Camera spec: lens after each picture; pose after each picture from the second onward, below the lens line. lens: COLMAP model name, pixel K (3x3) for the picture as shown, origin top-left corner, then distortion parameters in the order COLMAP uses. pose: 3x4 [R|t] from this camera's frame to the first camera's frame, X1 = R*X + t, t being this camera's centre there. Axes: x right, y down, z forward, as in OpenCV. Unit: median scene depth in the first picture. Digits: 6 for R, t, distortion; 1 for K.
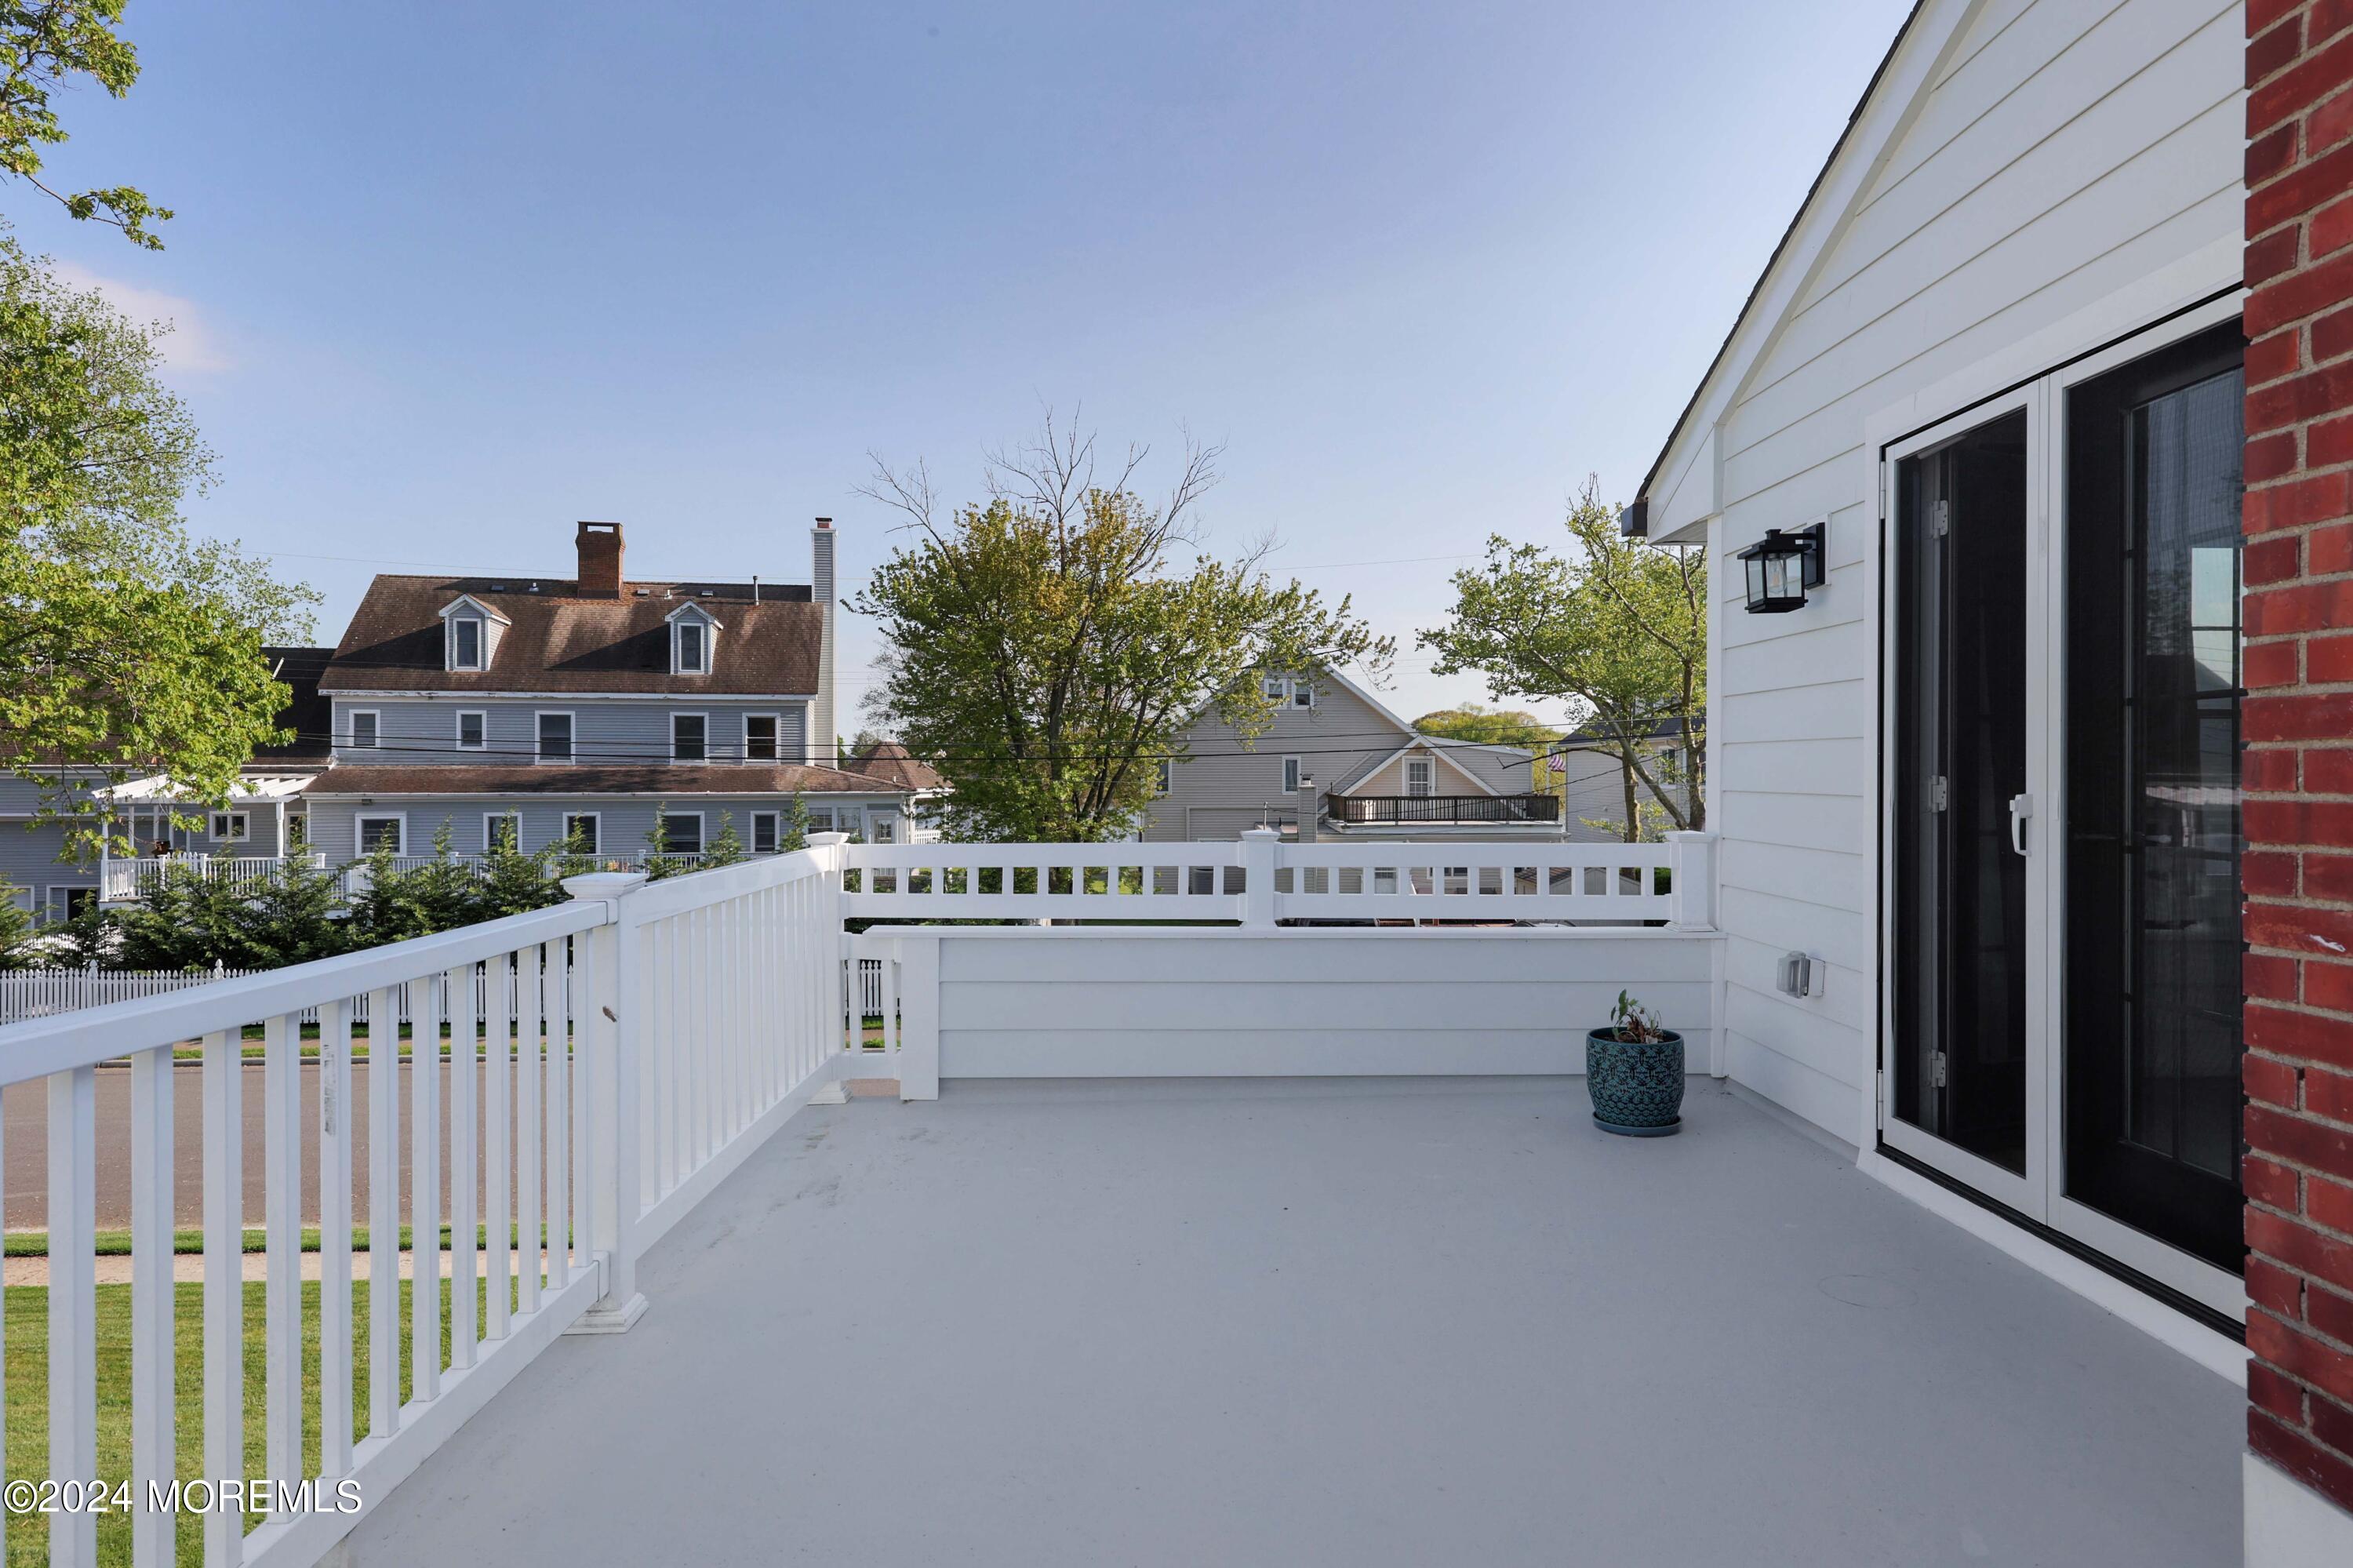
lens RADIAL K [[1456.6, 0, 1176.5], [0, 1456.6, 784.0], [0, 0, 1]] dist [0.002339, -0.000517]
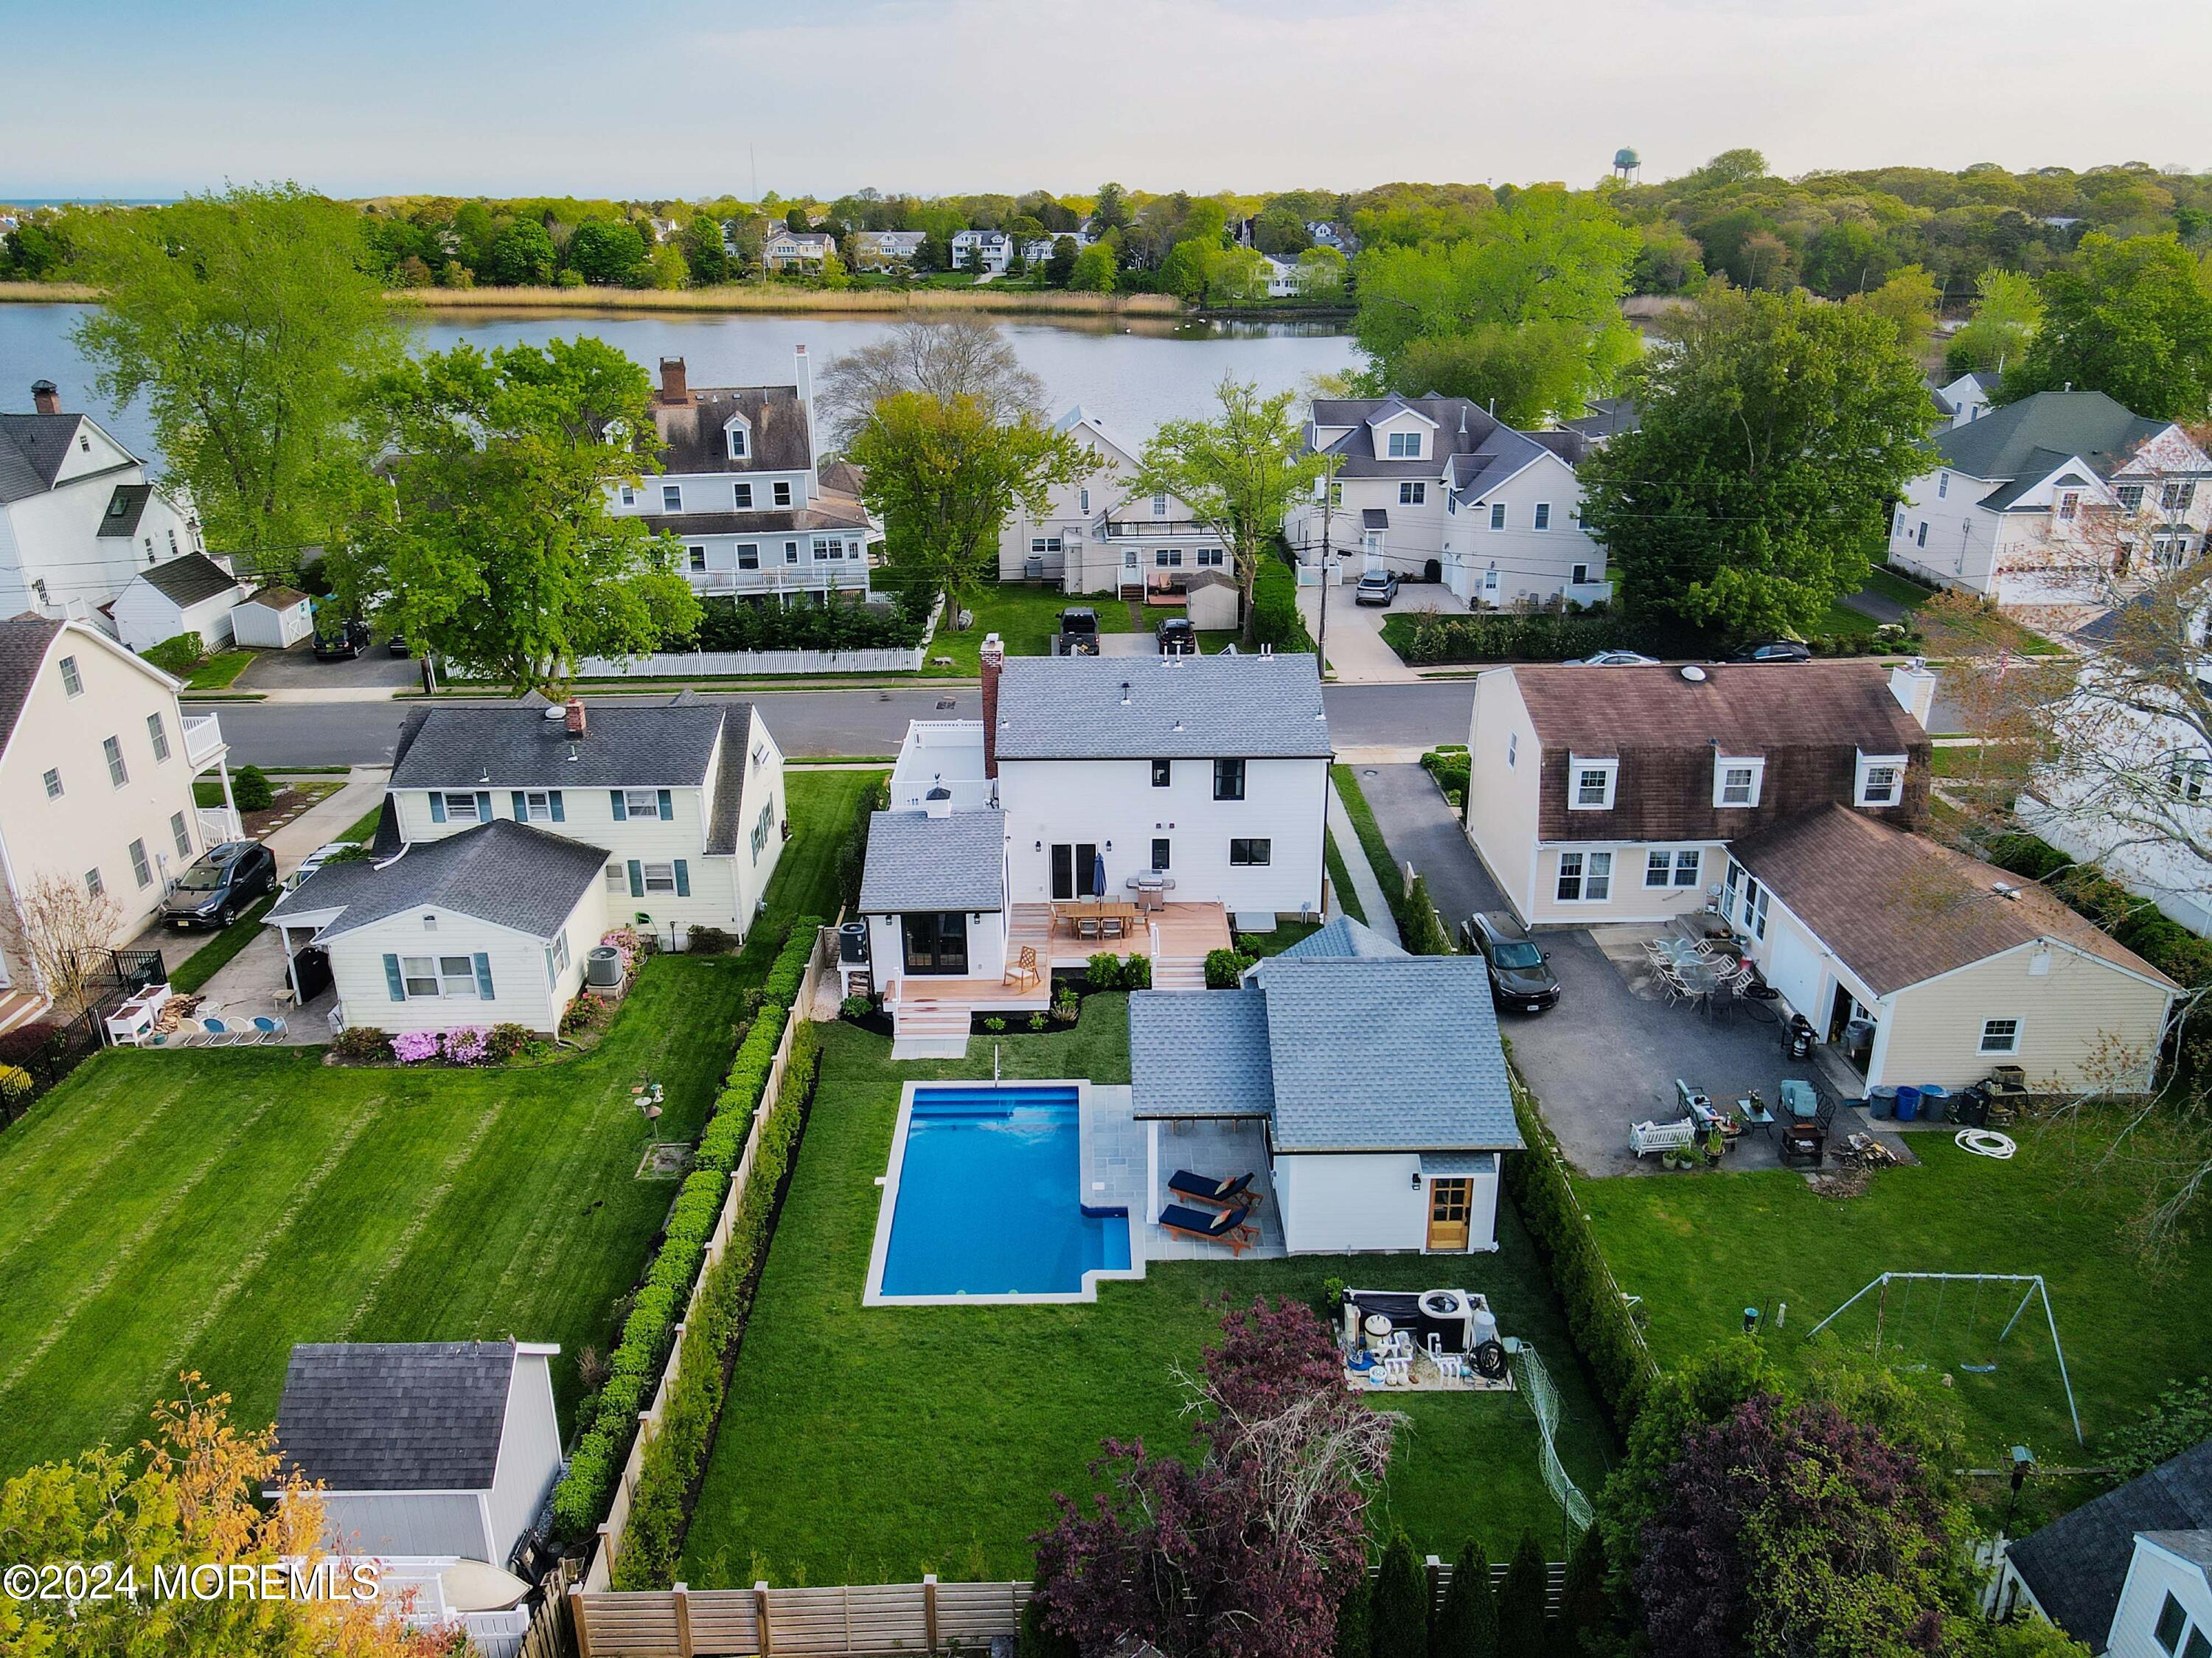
lens RADIAL K [[1614.9, 0, 1106.0], [0, 1614.9, 829.0], [0, 0, 1]] dist [-0.028072, -0.000749]
pose [[0.999953, -0.008079, 0.005412, 0.105092], [0.005515, 0.929573, 0.368596, -0.381580], [-0.008008, -0.368549, 0.929574, -1.026307]]
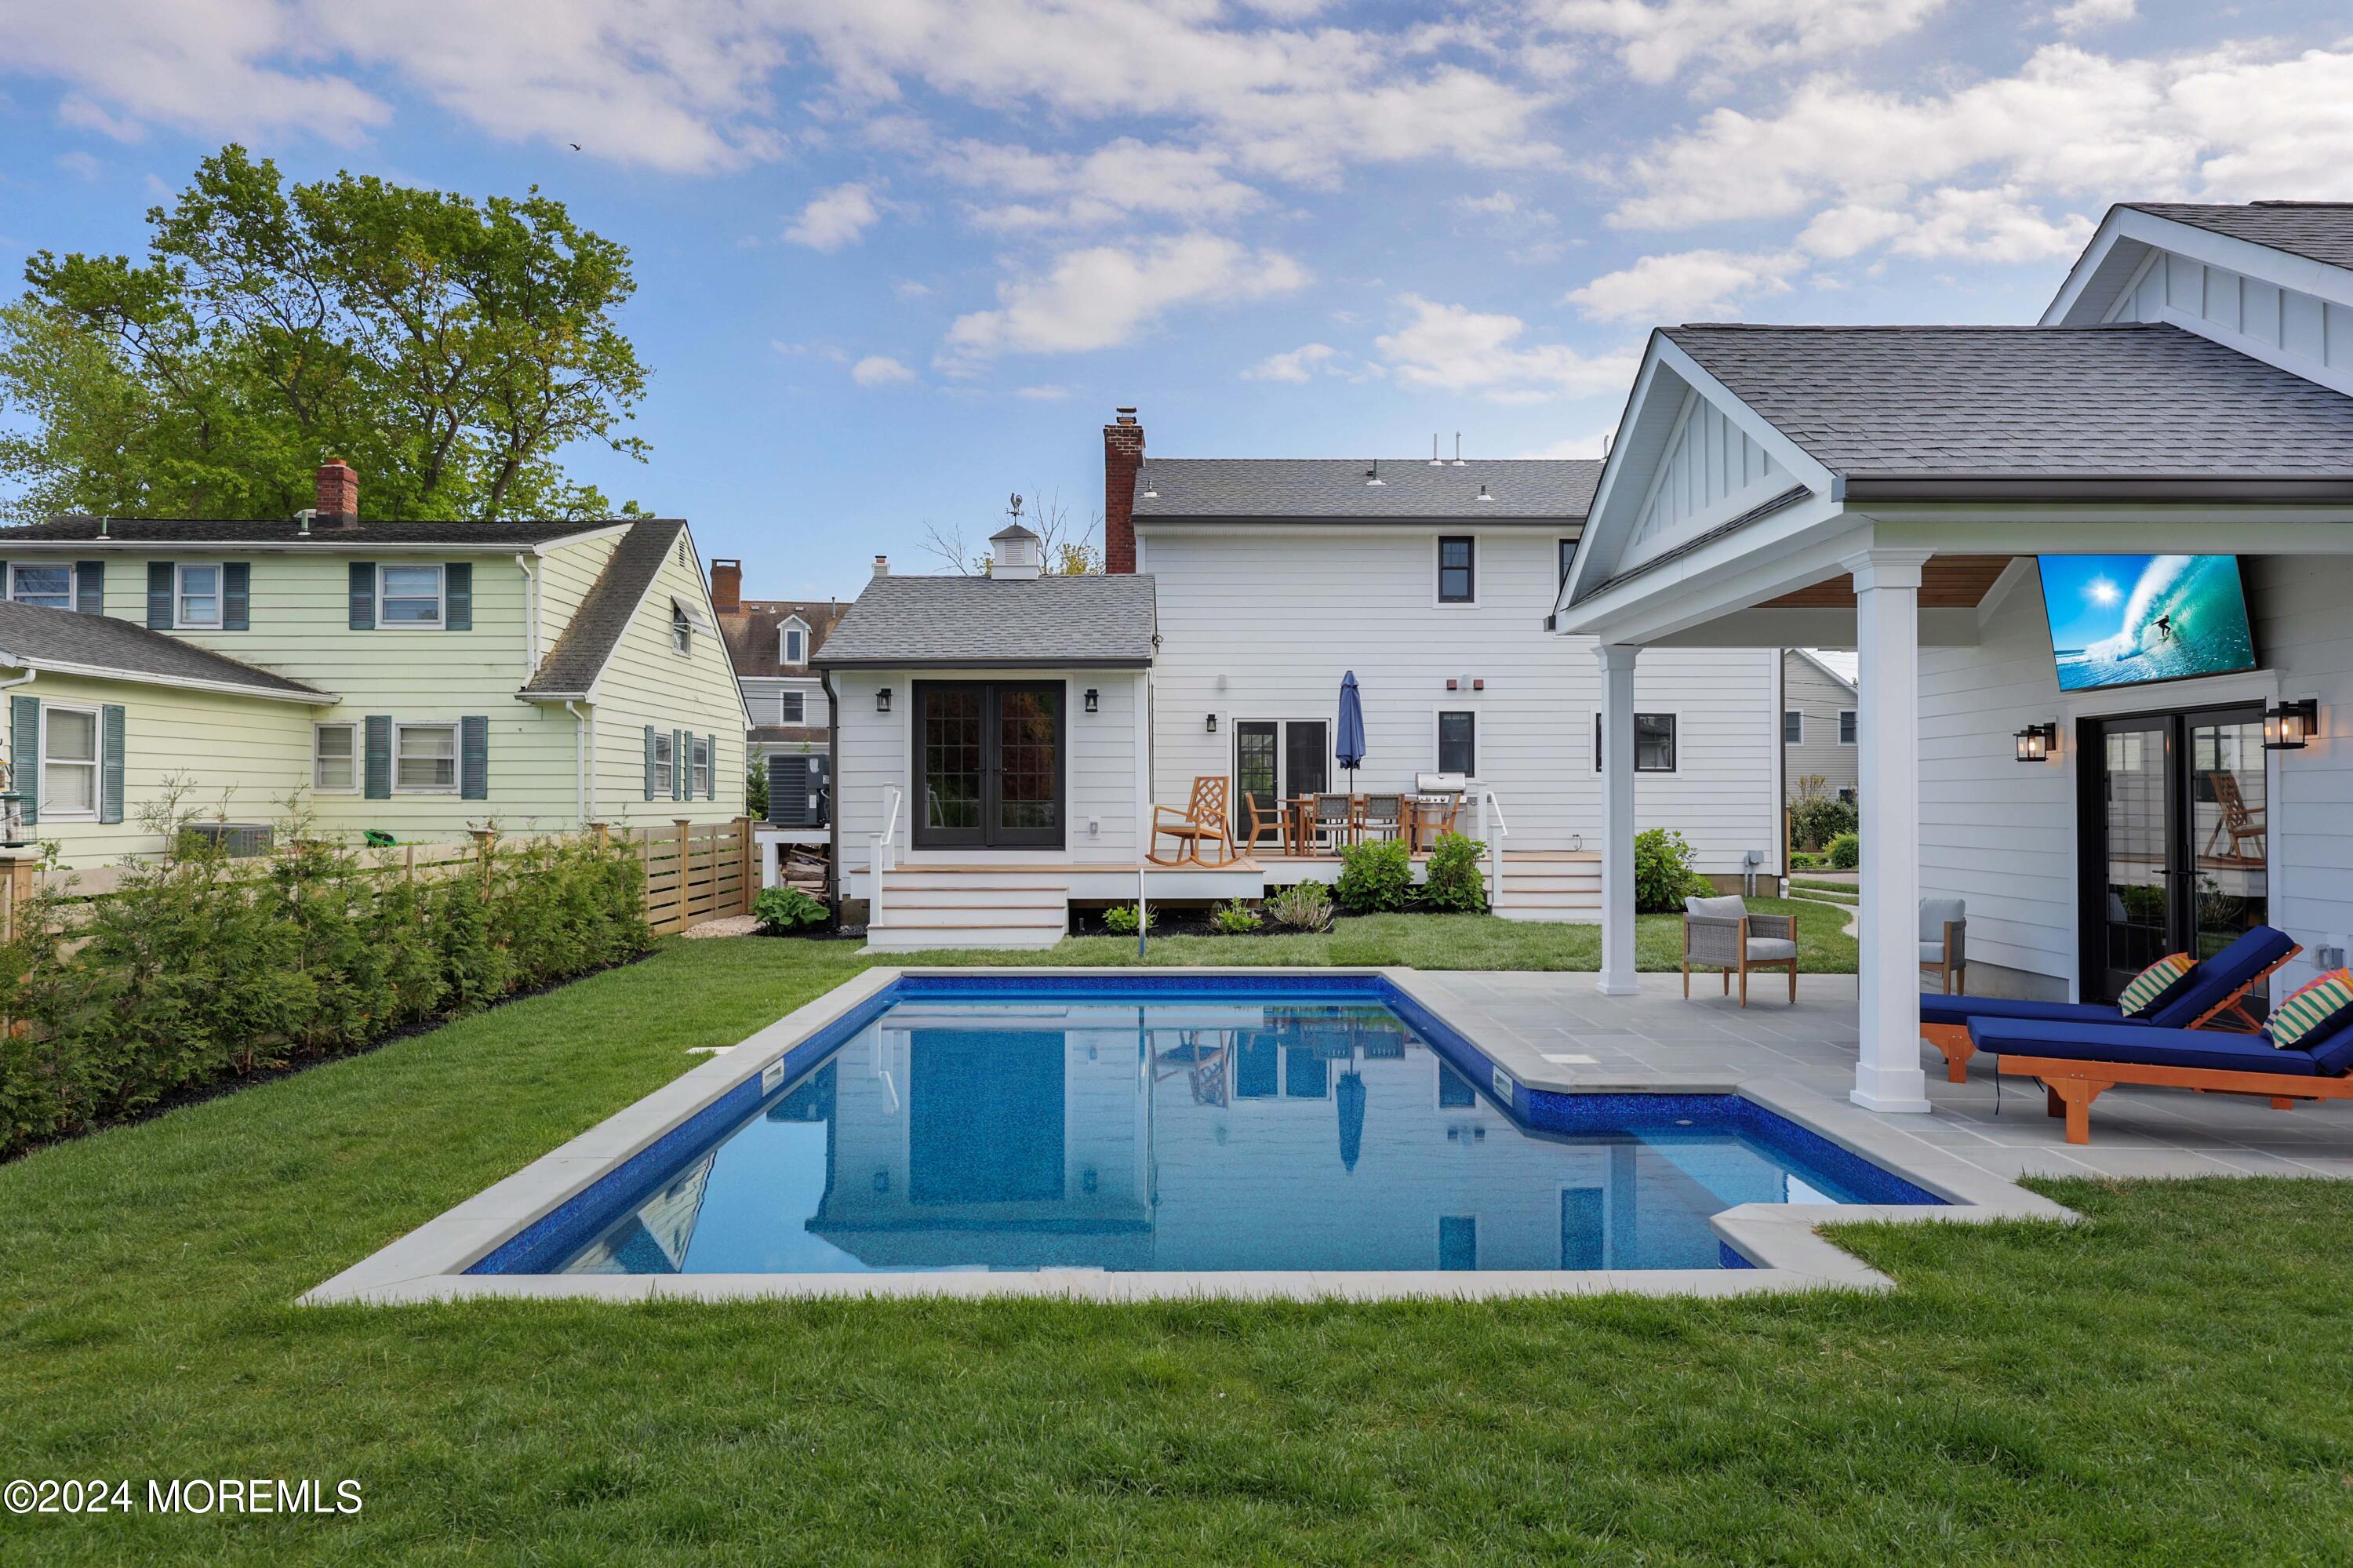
lens RADIAL K [[1506.9, 0, 1184.0], [0, 1506.9, 773.4], [0, 0, 1]] dist [-0.001152, -0.002497]
pose [[0.999988, 0.002677, 0.004074, 0.053450], [-0.002597, 0.999804, -0.019642, 0.063306], [-0.004126, 0.019632, 0.999799, -0.515085]]
